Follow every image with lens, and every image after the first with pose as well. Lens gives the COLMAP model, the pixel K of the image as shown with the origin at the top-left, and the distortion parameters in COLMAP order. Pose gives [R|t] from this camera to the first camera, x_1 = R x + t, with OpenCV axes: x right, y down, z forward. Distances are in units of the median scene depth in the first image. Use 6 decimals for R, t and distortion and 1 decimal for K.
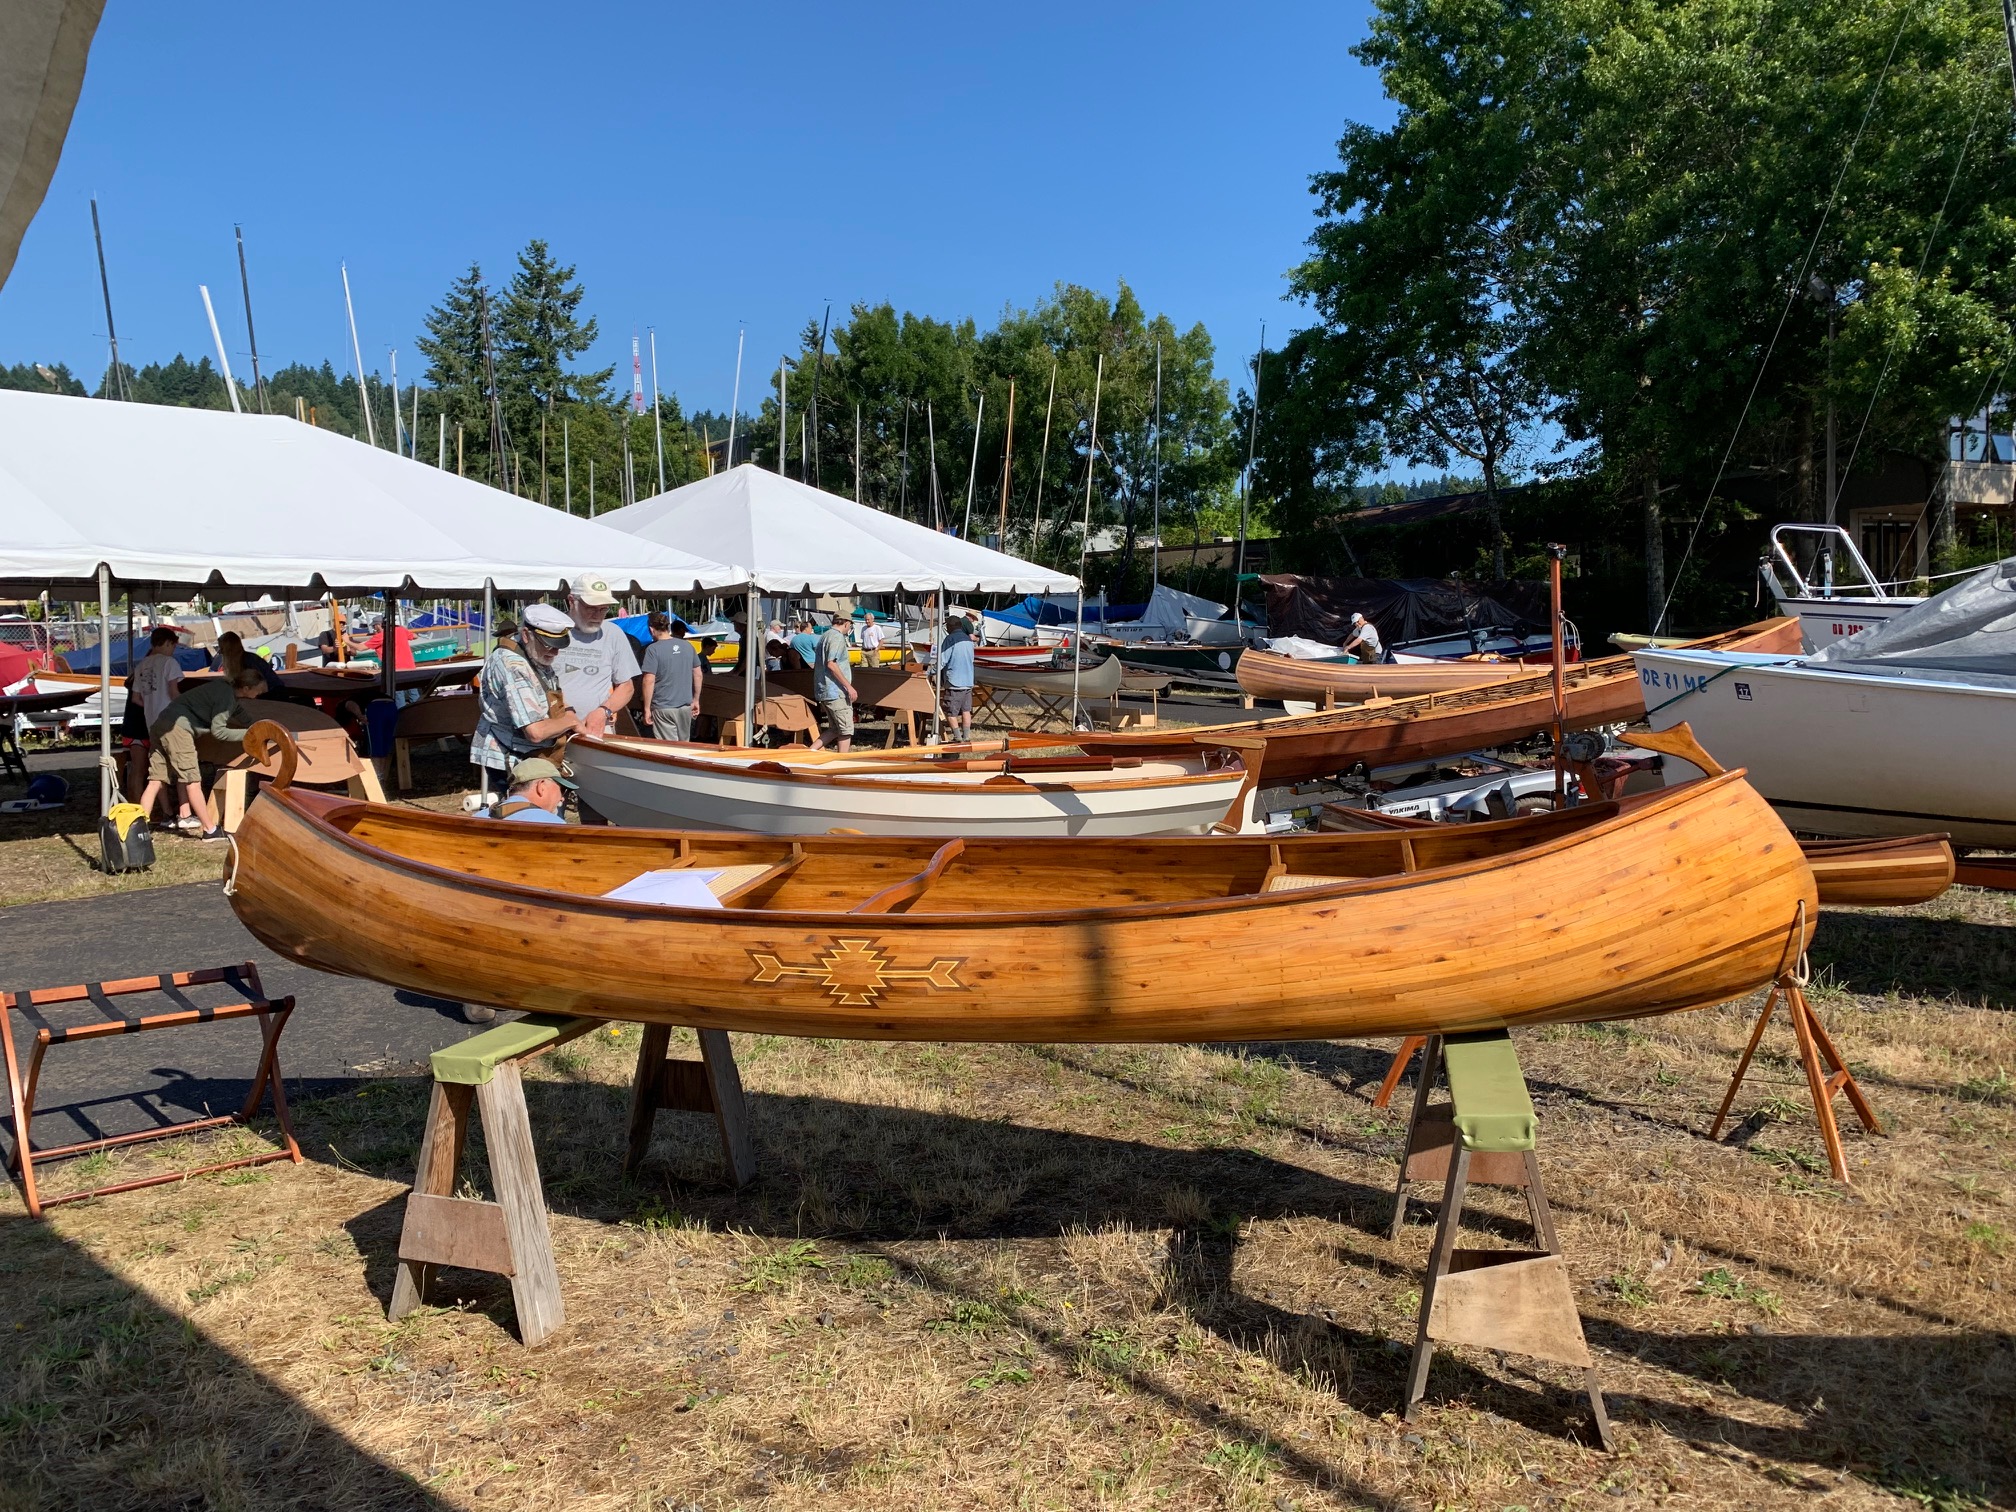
lens RADIAL K [[1515.7, 0, 1016.1], [0, 1515.7, 782.4], [0, 0, 1]] dist [0.033287, -0.001104]
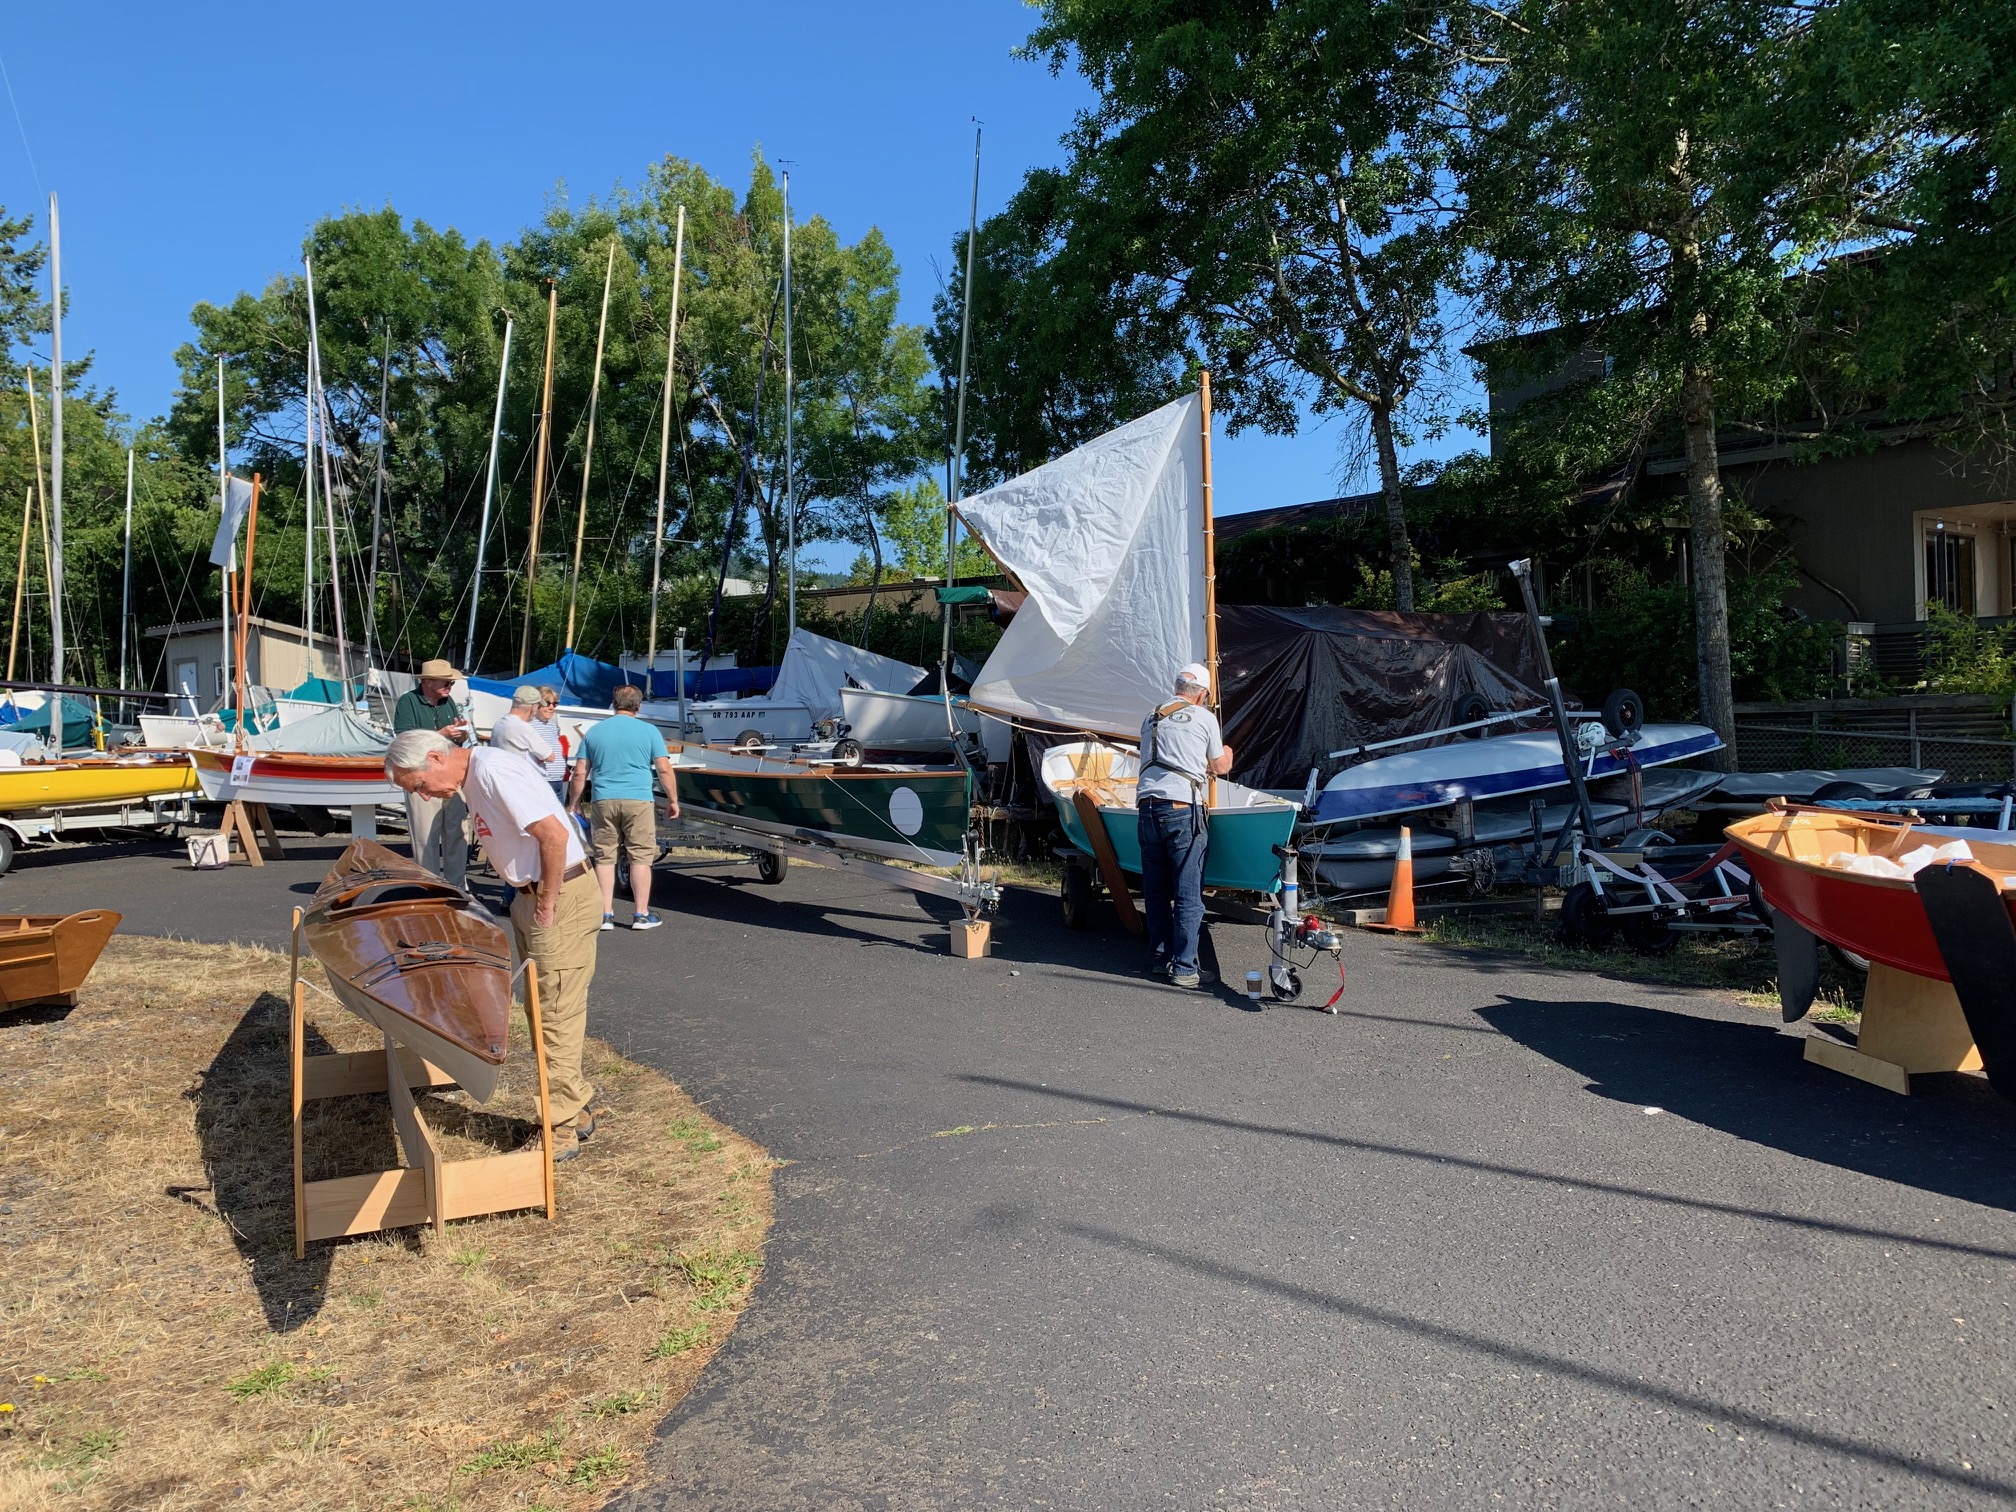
lens RADIAL K [[1493.9, 0, 1008.0], [0, 1493.9, 756.0], [0, 0, 1]] dist [0.006800, -0.004191]
pose [[0.983194, -0.014807, 0.181963, 0.070074], [0.026641, 0.997673, -0.062767, -0.050632], [-0.180610, 0.066560, 0.981300, 0.469132]]
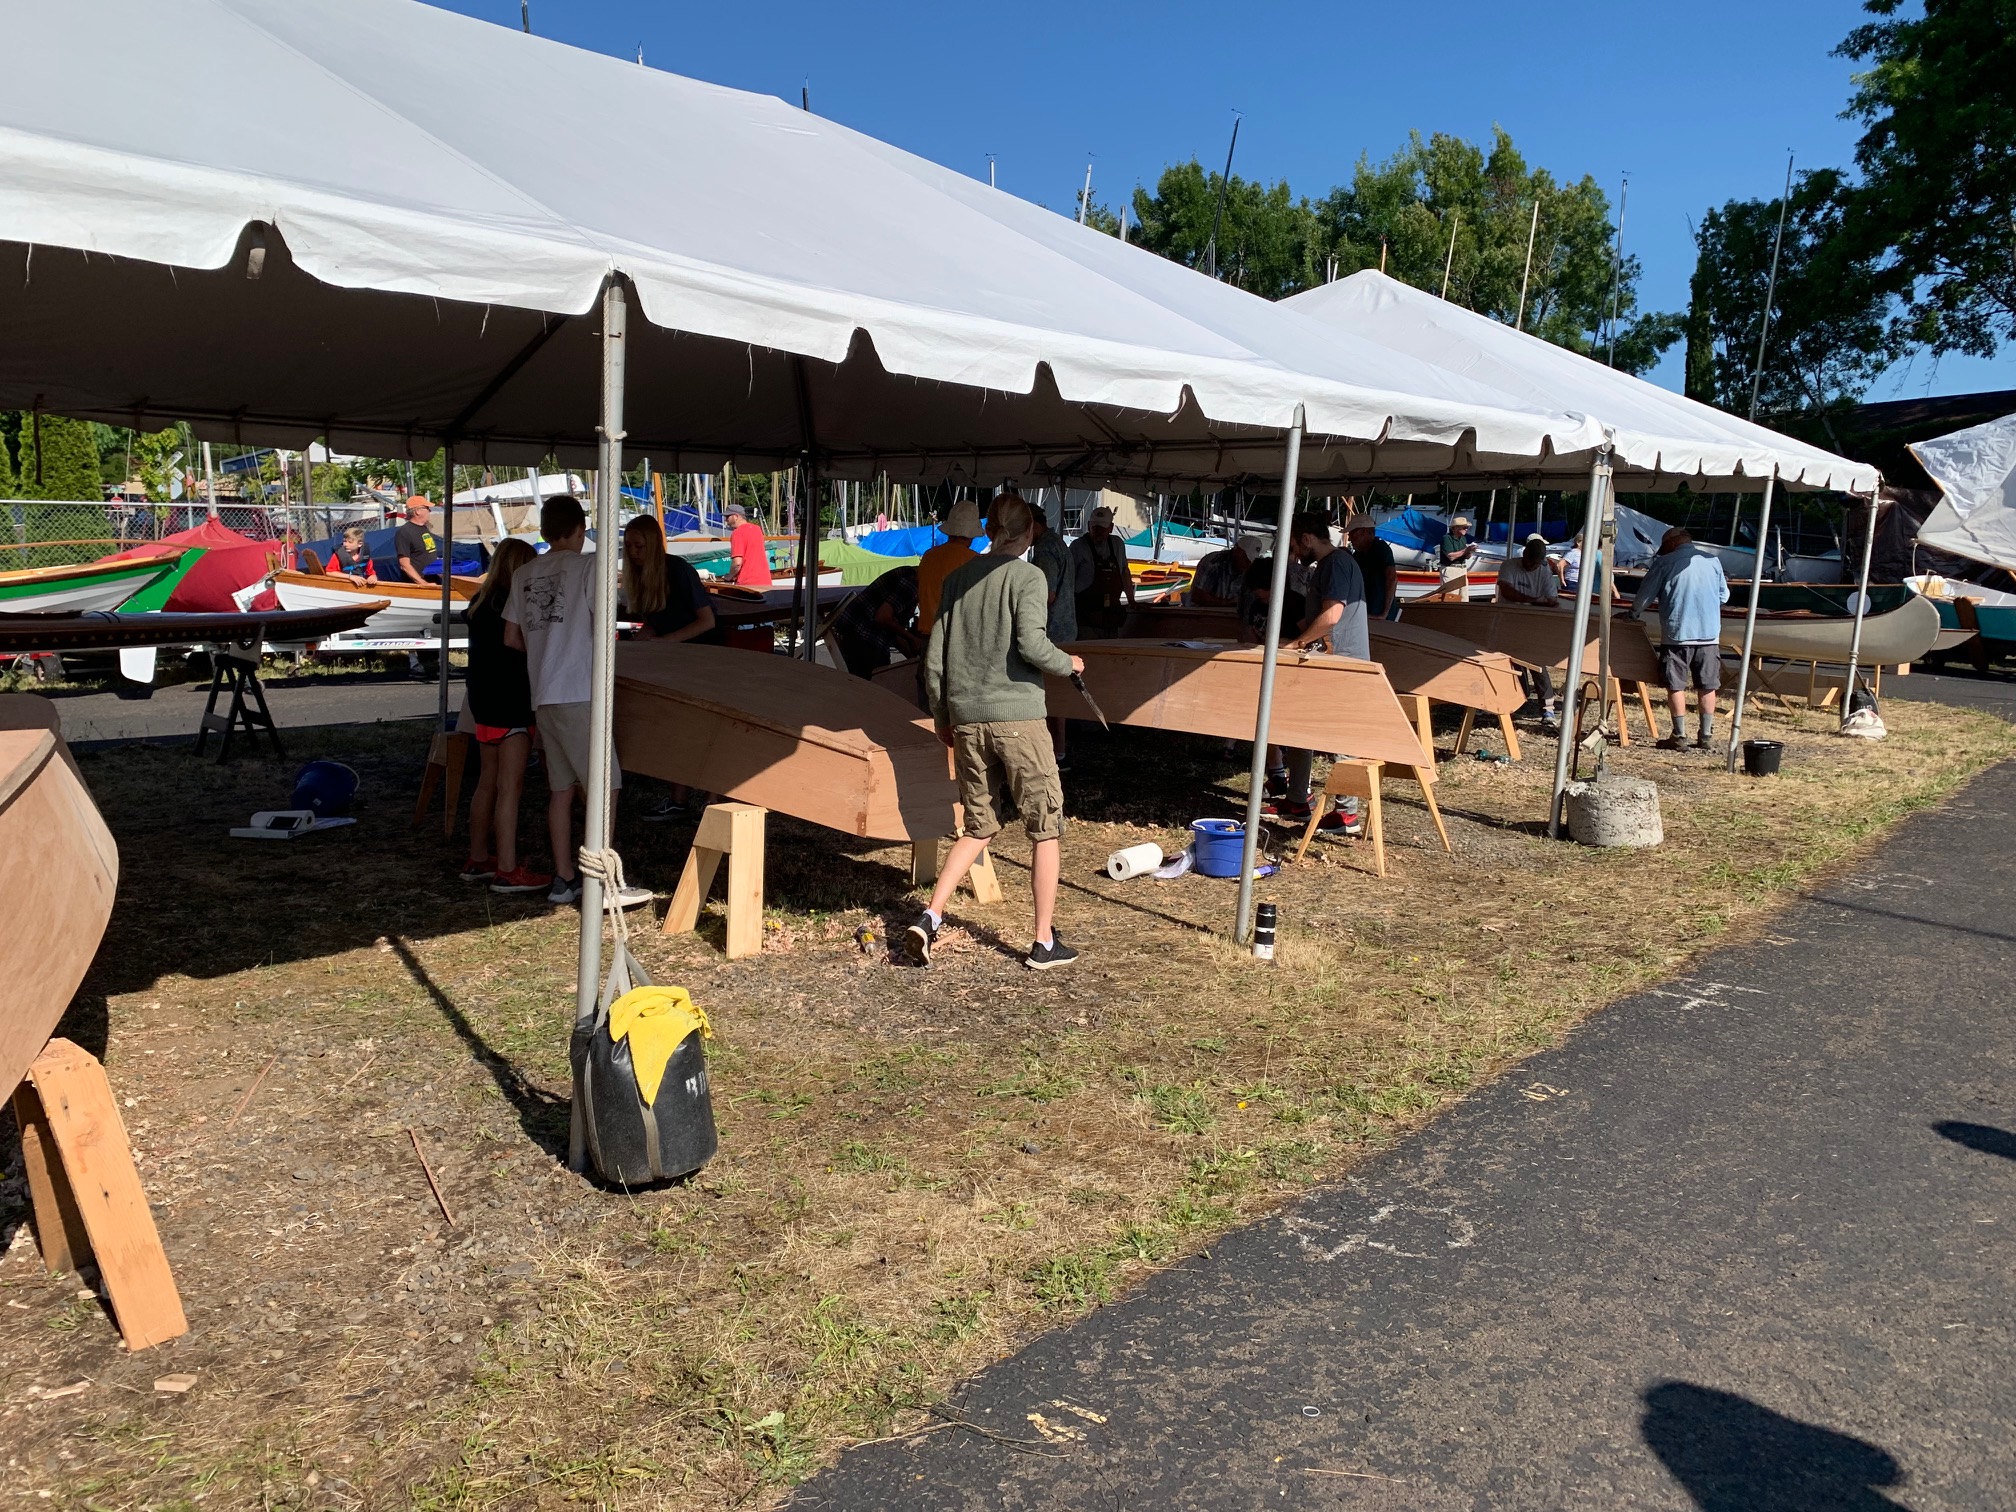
lens RADIAL K [[1493.9, 0, 1008.0], [0, 1493.9, 756.0], [0, 0, 1]] dist [0.006800, -0.004191]
pose [[0.995424, 0.041973, -0.085841, -0.138489], [-0.038647, 0.998450, 0.040051, -0.015984], [0.087389, -0.036550, 0.995504, 0.197018]]
